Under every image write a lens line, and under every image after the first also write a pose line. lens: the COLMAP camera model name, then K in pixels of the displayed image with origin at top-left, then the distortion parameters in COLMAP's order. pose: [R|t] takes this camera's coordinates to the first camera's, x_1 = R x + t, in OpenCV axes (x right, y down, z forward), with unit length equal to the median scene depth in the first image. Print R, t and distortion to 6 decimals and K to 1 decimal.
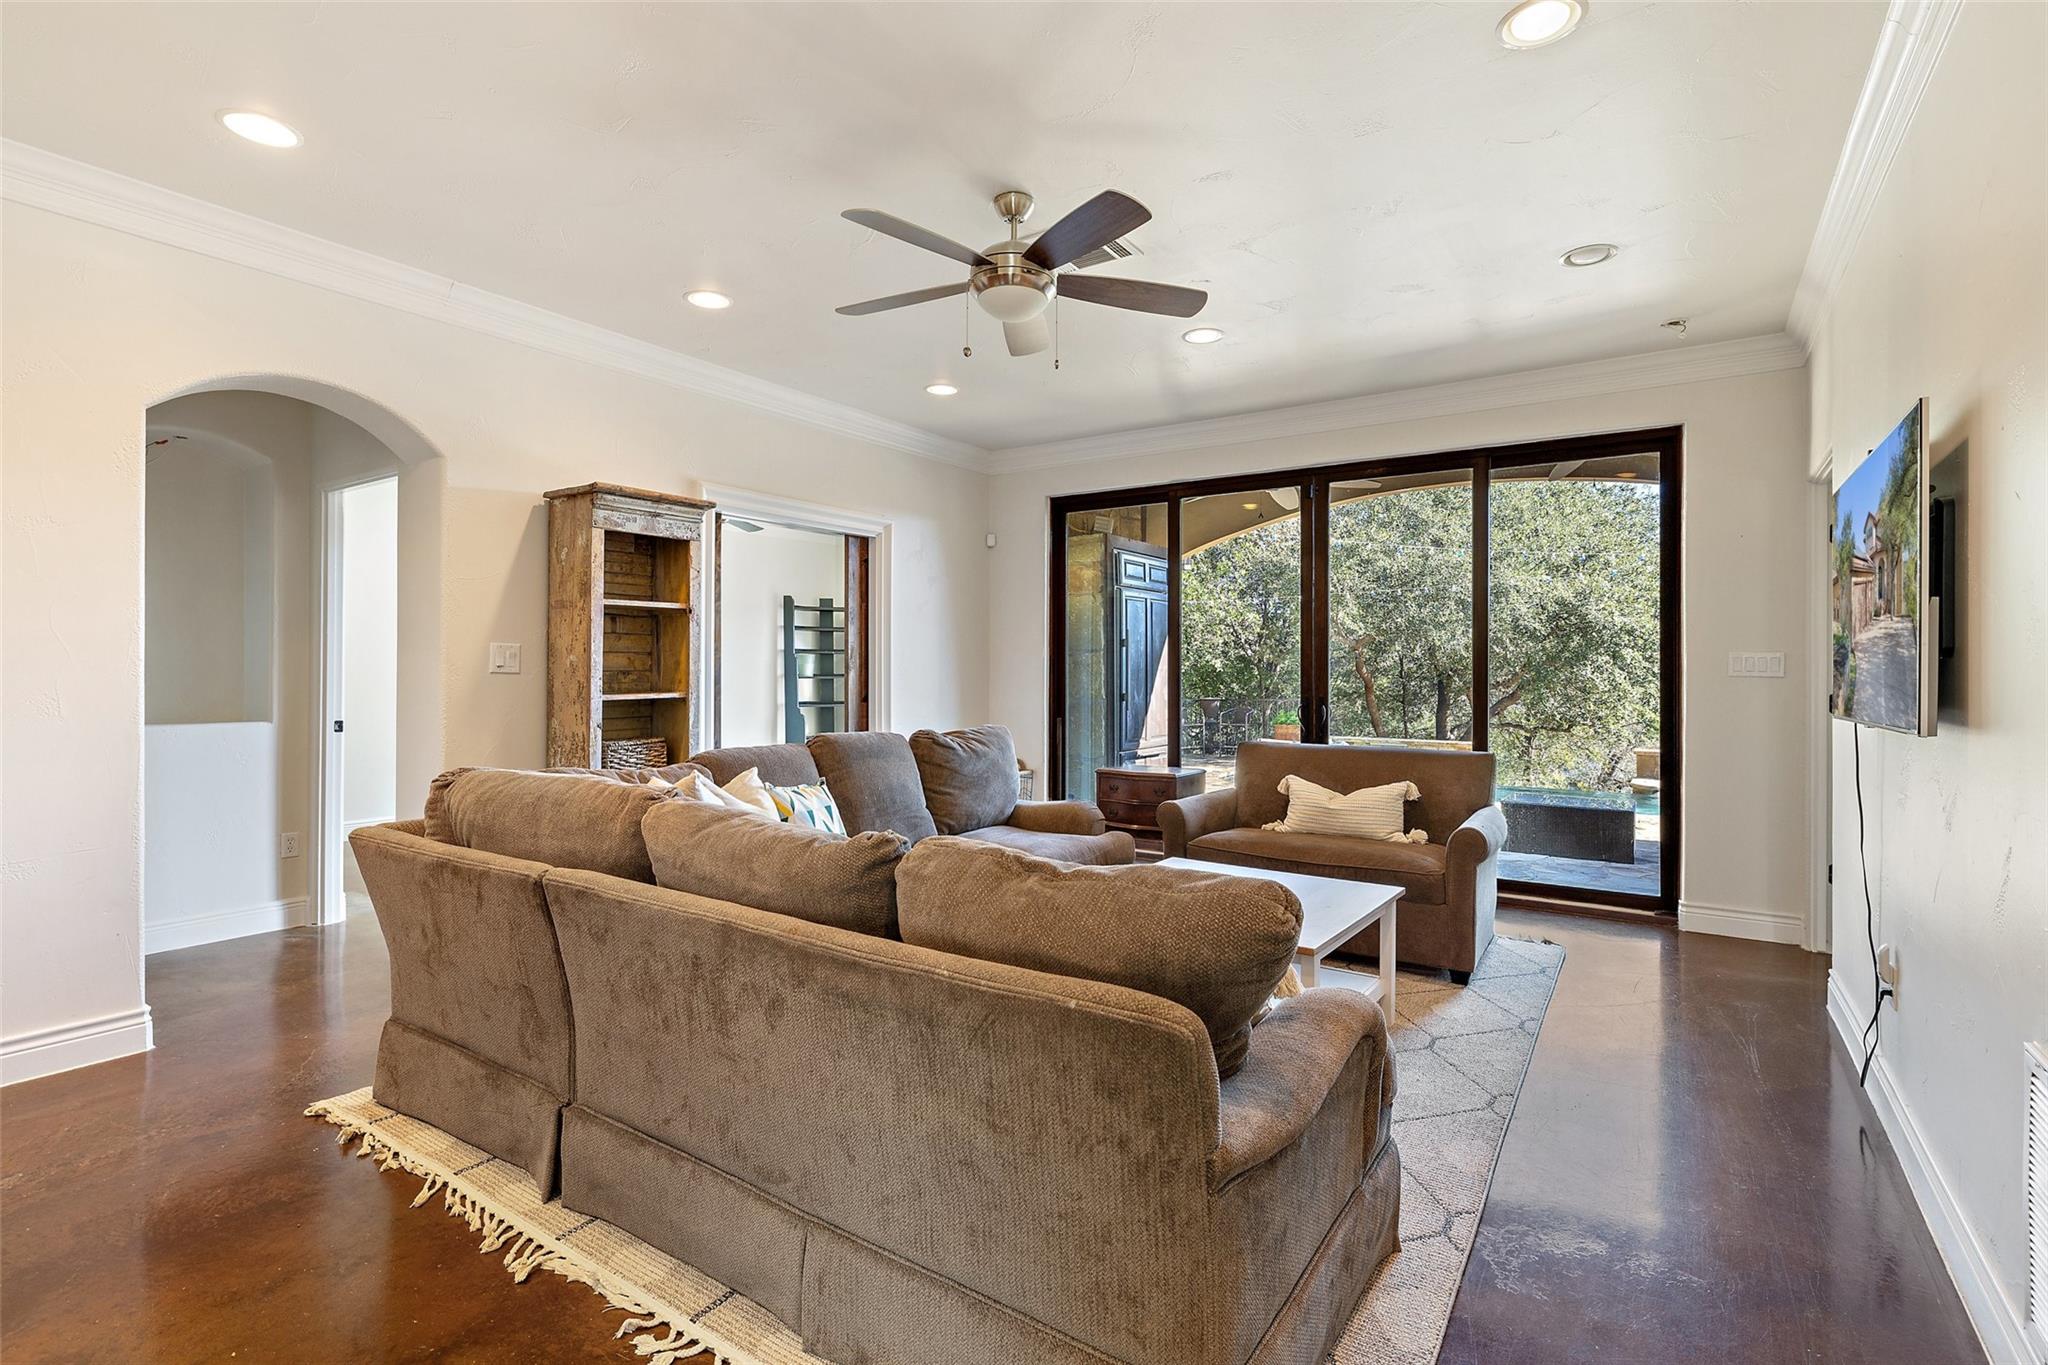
lens RADIAL K [[951.2, 0, 1027.4], [0, 951.2, 673.7], [0, 0, 1]] dist [-0.007276, 0.001659]
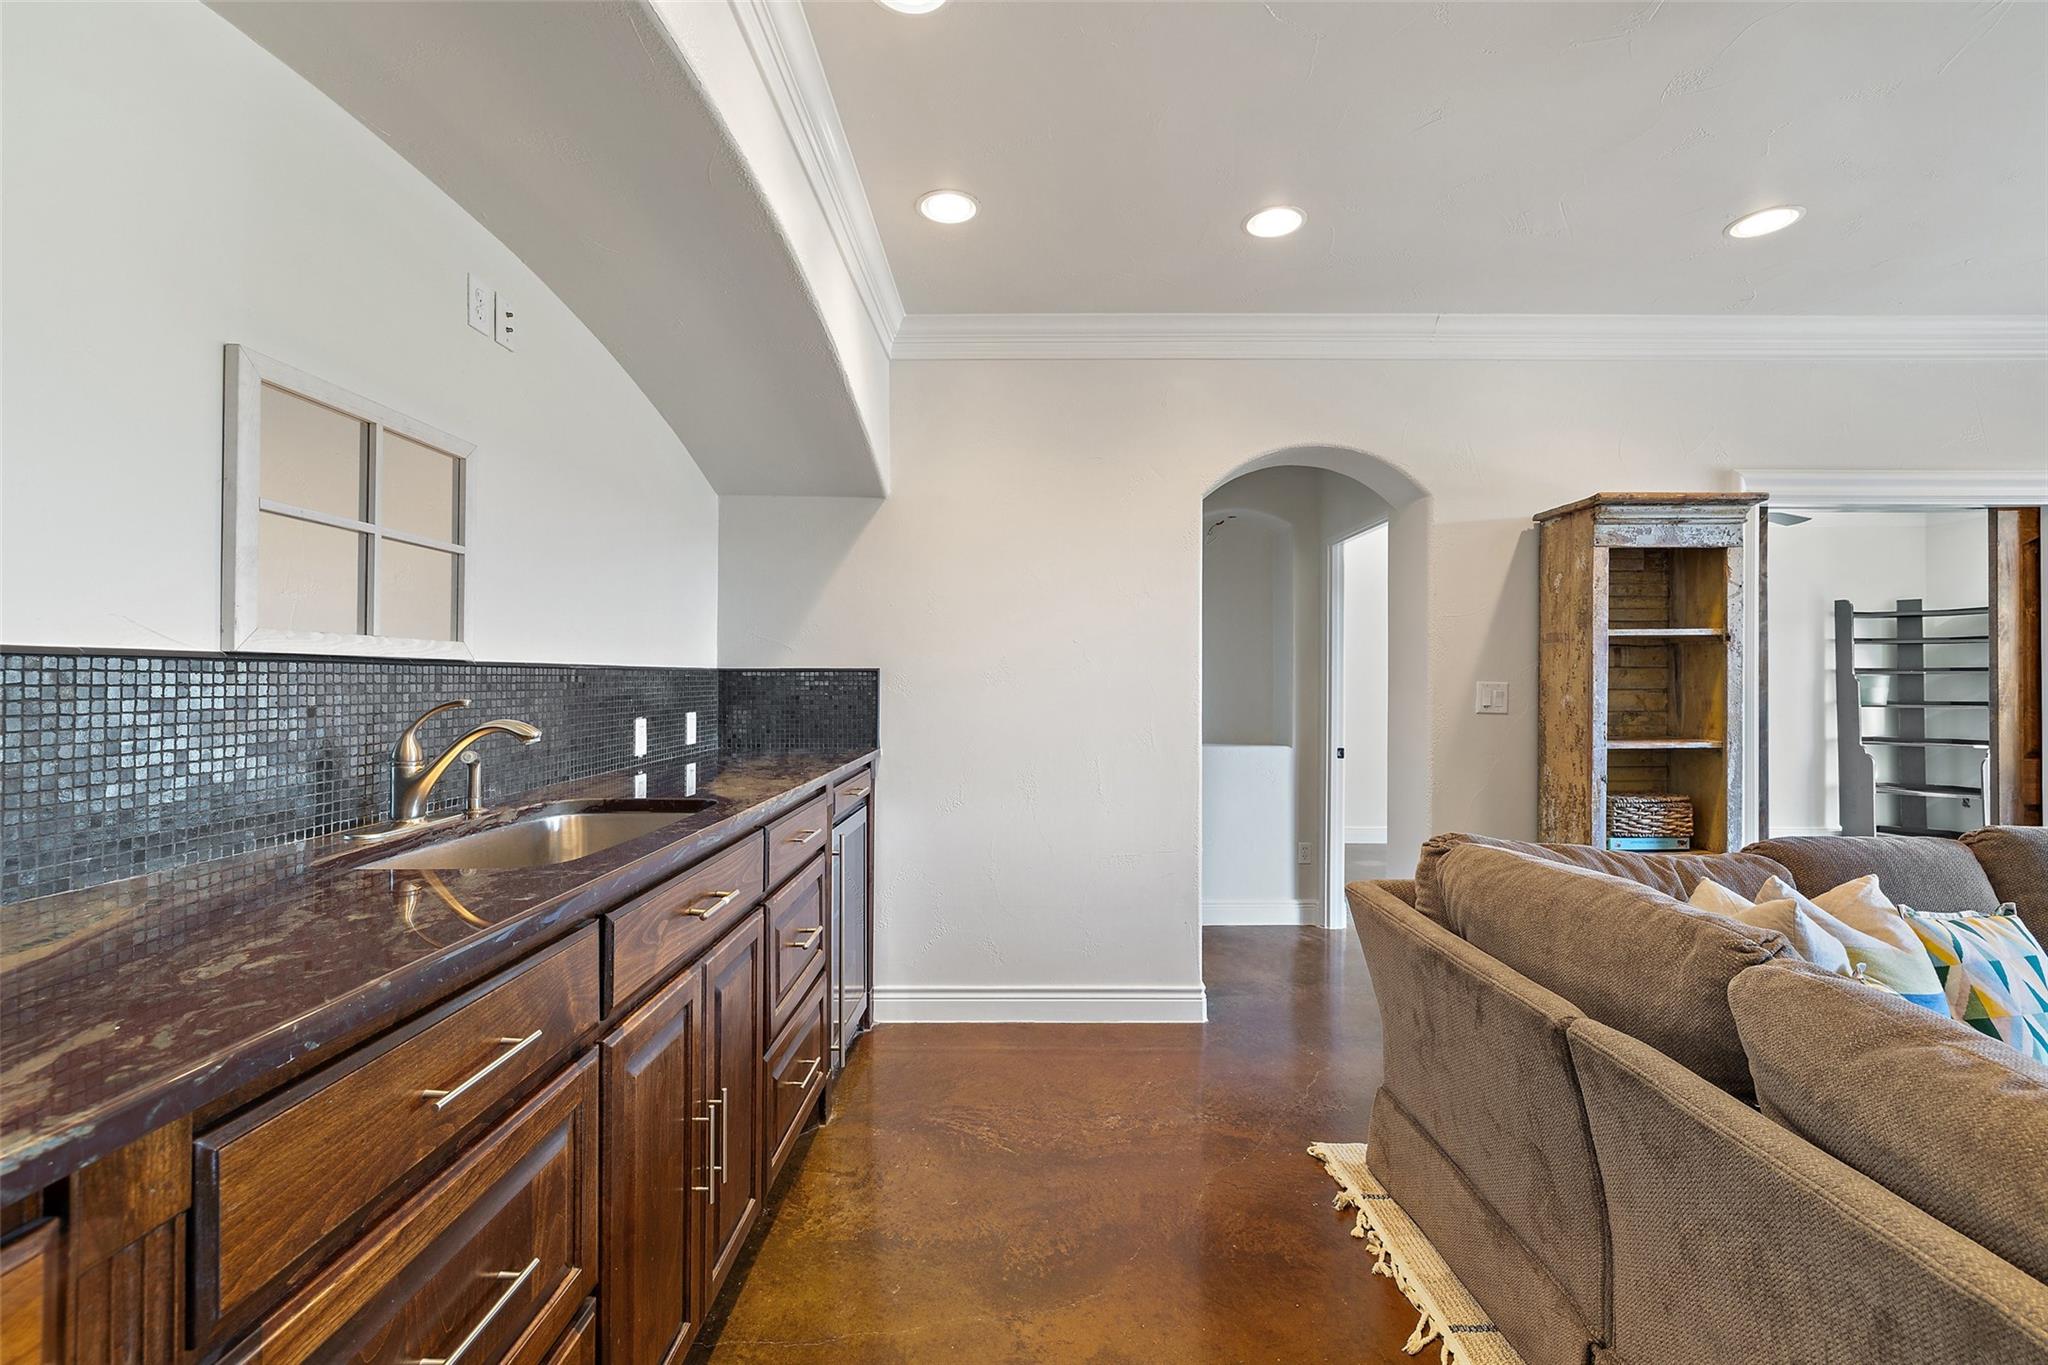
lens RADIAL K [[889.8, 0, 1027.1], [0, 889.8, 677.4], [0, 0, 1]] dist [0.002273, 0.000181]
pose [[0.564537, -0.007506, -0.825374, -0.088896], [-0.003510, 0.999928, -0.011493, -0.026404], [0.825401, 0.009385, 0.564470, 0.132025]]
